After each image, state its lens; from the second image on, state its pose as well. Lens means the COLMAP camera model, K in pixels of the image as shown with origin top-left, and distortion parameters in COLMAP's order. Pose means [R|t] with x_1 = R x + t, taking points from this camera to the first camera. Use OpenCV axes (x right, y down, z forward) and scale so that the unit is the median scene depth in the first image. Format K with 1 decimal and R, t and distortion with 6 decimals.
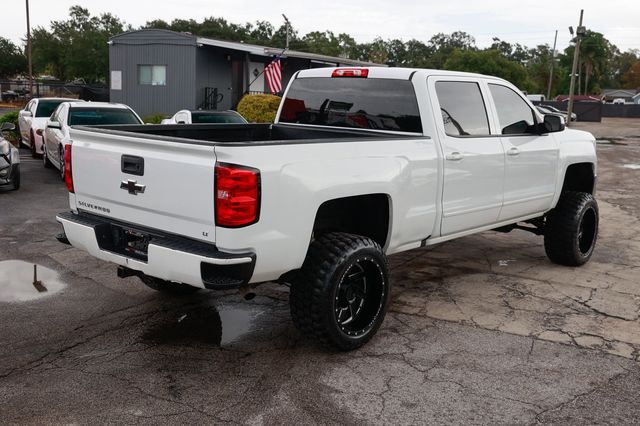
lens RADIAL K [[695.9, 0, 335.2], [0, 695.9, 213.6], [0, 0, 1]] dist [0.064273, 0.012918]
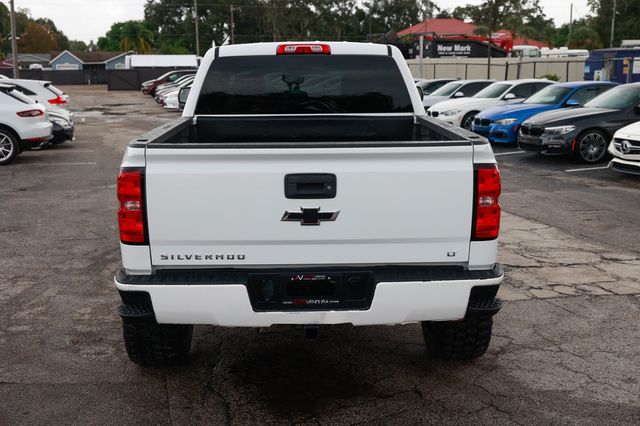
lens RADIAL K [[786.9, 0, 316.2], [0, 786.9, 206.8], [0, 0, 1]] dist [0.069822, 0.037185]
pose [[0.738576, -0.157055, 0.655621, -0.691291], [0.146920, 0.986609, 0.070834, -0.087878], [-0.657966, 0.044007, 0.751761, 0.311561]]
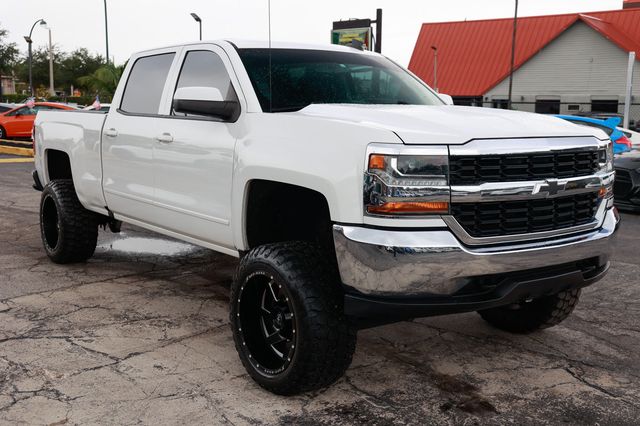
lens RADIAL K [[745.9, 0, 320.0], [0, 745.9, 213.0], [0, 0, 1]] dist [0.066482, 0.006310]
pose [[-0.220924, 0.097960, -0.970359, 1.193544], [-0.187542, 0.972108, 0.140835, -0.182999], [0.957090, 0.213096, -0.196390, 1.578460]]
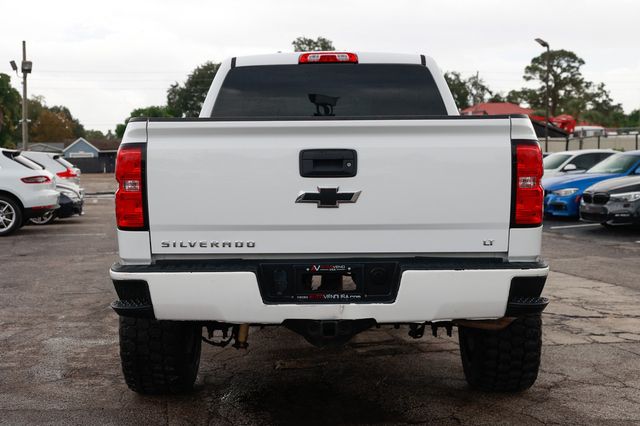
lens RADIAL K [[884.9, 0, 320.0], [0, 884.9, 213.0], [0, 0, 1]] dist [0.118934, 0.028314]
pose [[0.764445, -0.081750, 0.639484, -0.694655], [0.144900, 0.988336, -0.046869, 0.012762], [-0.628194, 0.128490, 0.767374, 0.305865]]
